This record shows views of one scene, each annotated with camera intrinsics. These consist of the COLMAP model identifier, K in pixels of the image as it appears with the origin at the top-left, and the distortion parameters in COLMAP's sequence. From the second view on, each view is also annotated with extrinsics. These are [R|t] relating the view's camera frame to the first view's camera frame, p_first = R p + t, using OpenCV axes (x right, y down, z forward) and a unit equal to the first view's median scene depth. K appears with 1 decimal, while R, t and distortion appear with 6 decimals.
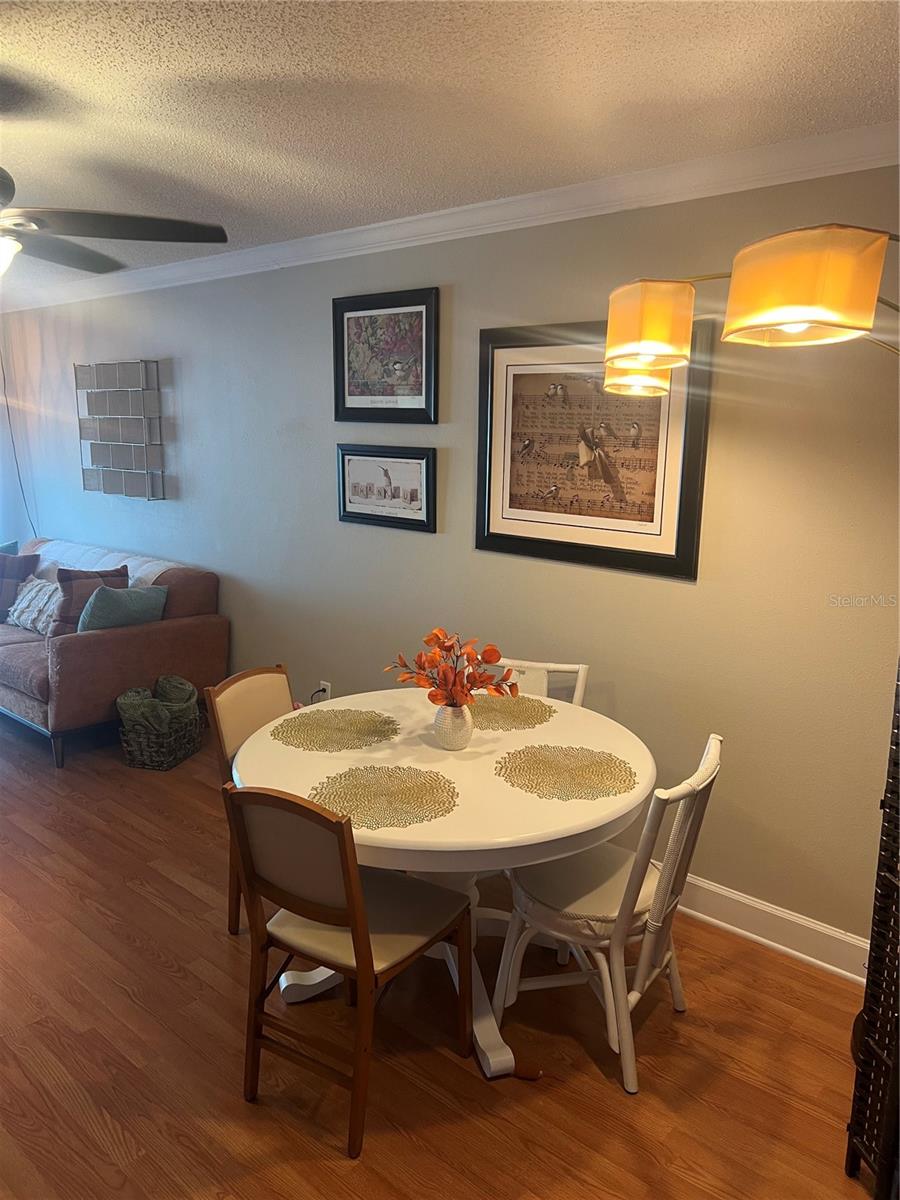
lens RADIAL K [[913.8, 0, 454.5], [0, 913.8, 606.8], [0, 0, 1]] dist [0.061244, -0.068379]
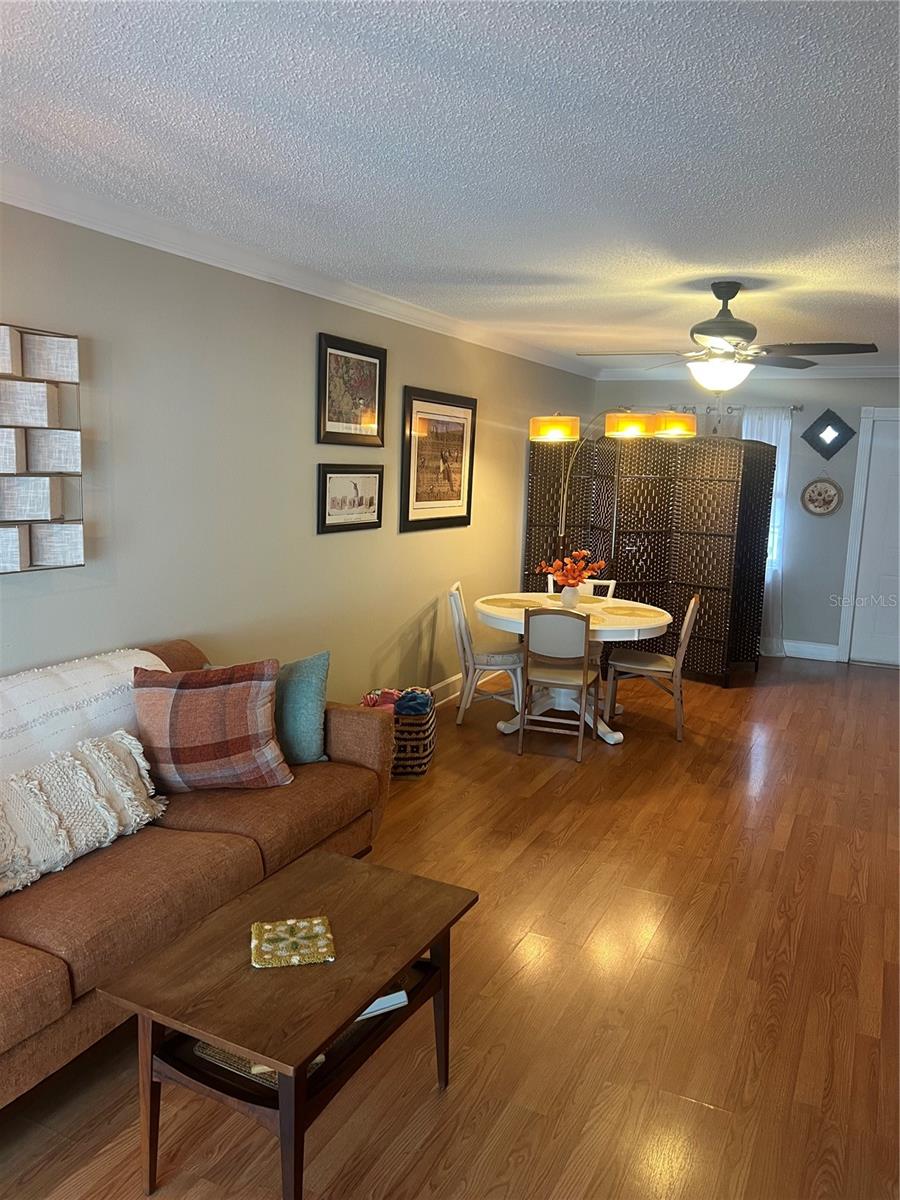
lens RADIAL K [[913.8, 0, 449.7], [0, 913.8, 600.7], [0, 0, 1]] dist [0.061244, -0.068379]
pose [[-0.293444, -0.170718, 0.940609, -1.530056], [0.152094, 0.963056, 0.222241, -0.298255], [-0.943800, 0.208276, -0.256638, 1.453384]]
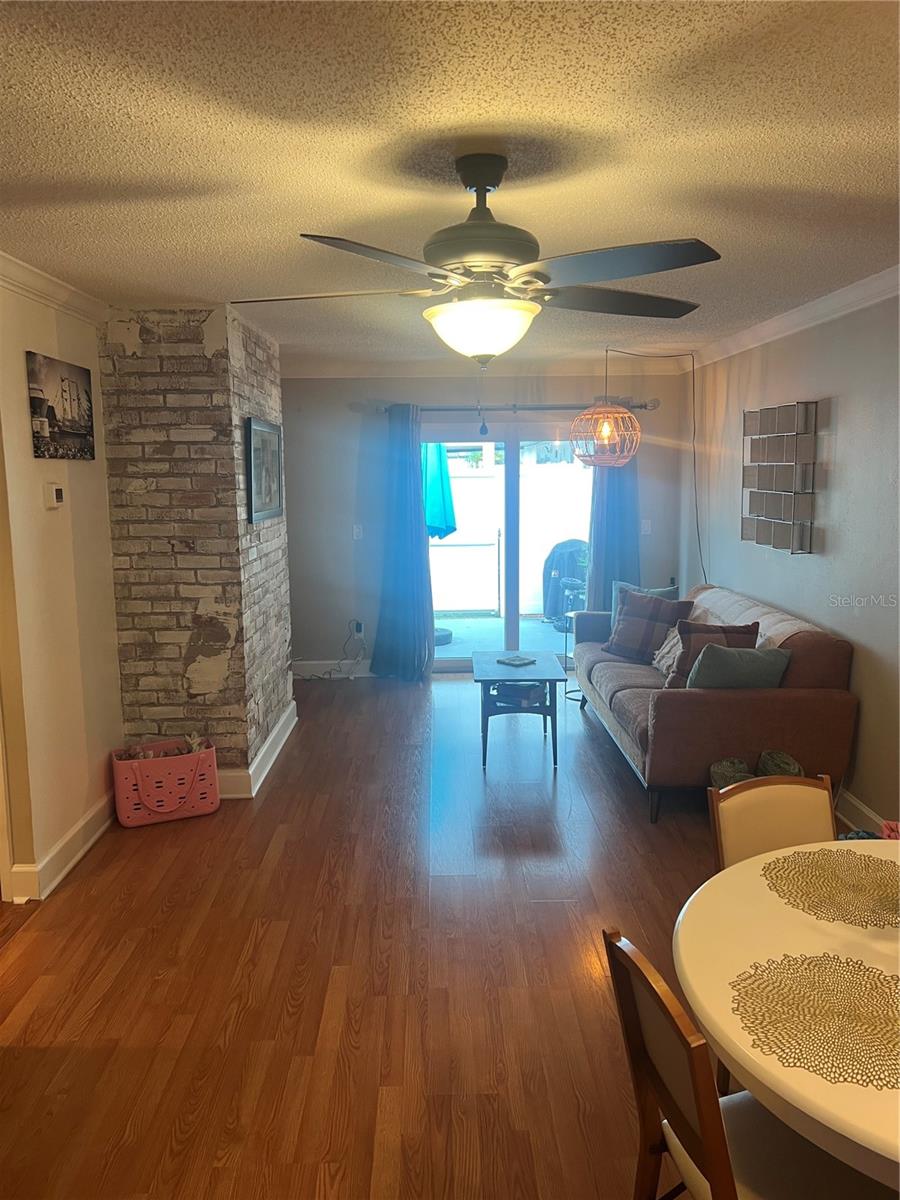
lens RADIAL K [[913.8, 0, 456.7], [0, 913.8, 593.8], [0, 0, 1]] dist [0.061244, -0.068379]
pose [[0.698876, 0.081986, -0.710528, 0.133771], [-0.121606, 0.992565, -0.005082, -0.048864], [0.704829, 0.089956, 0.703650, 0.199594]]
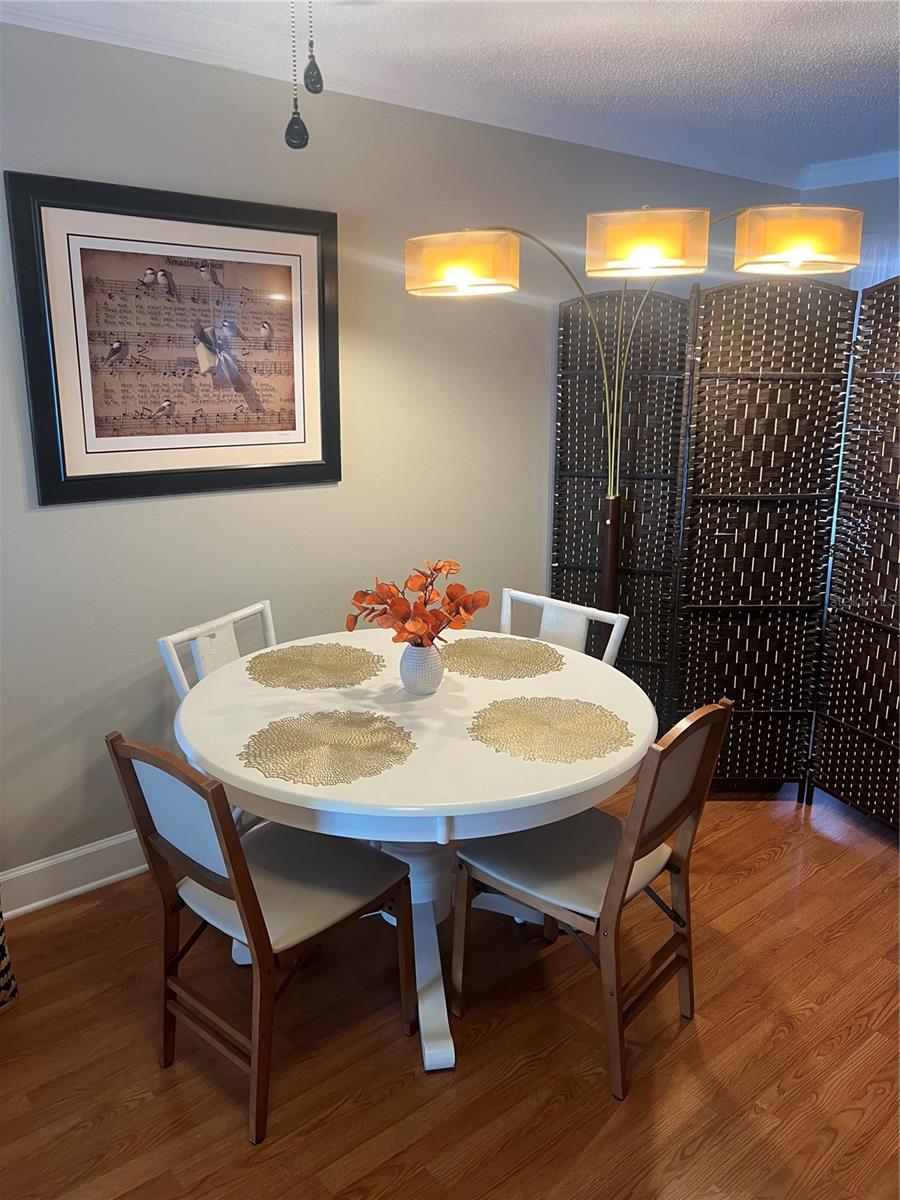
lens RADIAL K [[913.8, 0, 459.8], [0, 913.8, 593.3], [0, 0, 1]] dist [0.061244, -0.068379]
pose [[0.129359, -0.266799, 0.955031, -0.667022], [0.188115, 0.952237, 0.240538, -0.118044], [-0.973591, 0.148540, 0.173369, 0.642539]]
